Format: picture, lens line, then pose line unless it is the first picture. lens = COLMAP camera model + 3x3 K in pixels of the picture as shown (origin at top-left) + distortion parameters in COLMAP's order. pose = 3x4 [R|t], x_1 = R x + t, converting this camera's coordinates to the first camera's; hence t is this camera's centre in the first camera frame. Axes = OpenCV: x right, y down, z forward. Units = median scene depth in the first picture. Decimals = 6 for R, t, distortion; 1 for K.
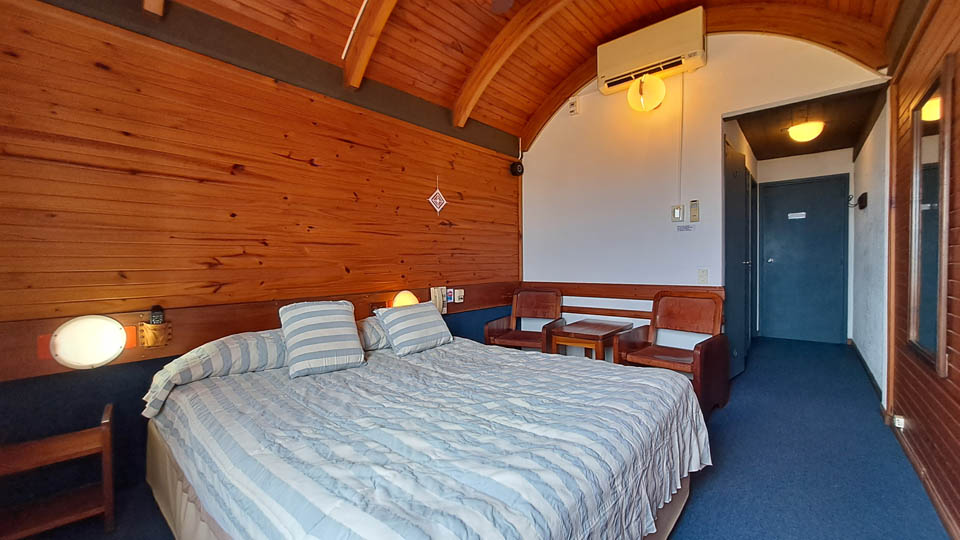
lens RADIAL K [[380.4, 0, 479.8], [0, 380.4, 269.9], [0, 0, 1]] dist [-0.003321, -0.000214]
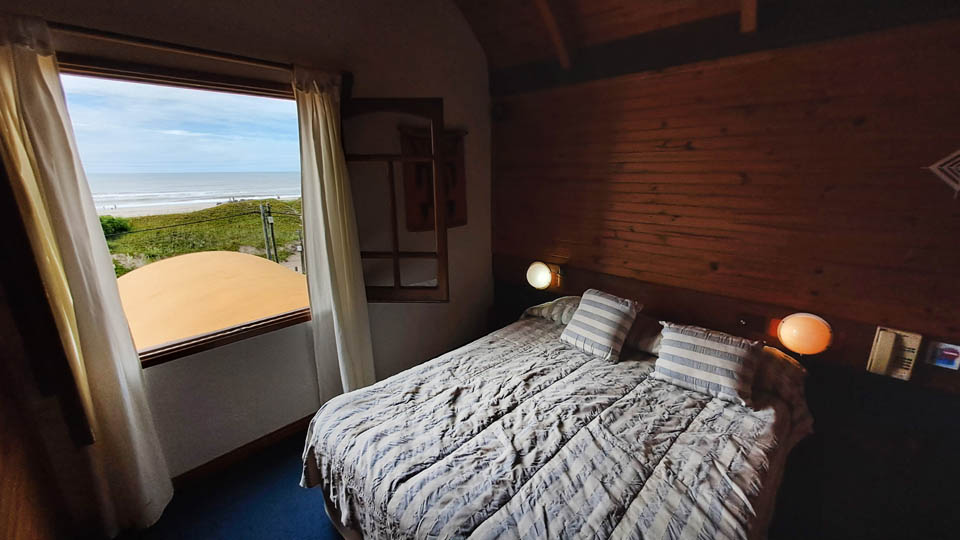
lens RADIAL K [[380.4, 0, 480.5], [0, 380.4, 269.2], [0, 0, 1]] dist [-0.003321, -0.000214]
pose [[-0.052554, 0.268918, -0.961728, 0.547206], [-0.009169, 0.962888, 0.269744, -0.235551], [0.998576, 0.022995, -0.048138, 0.535002]]
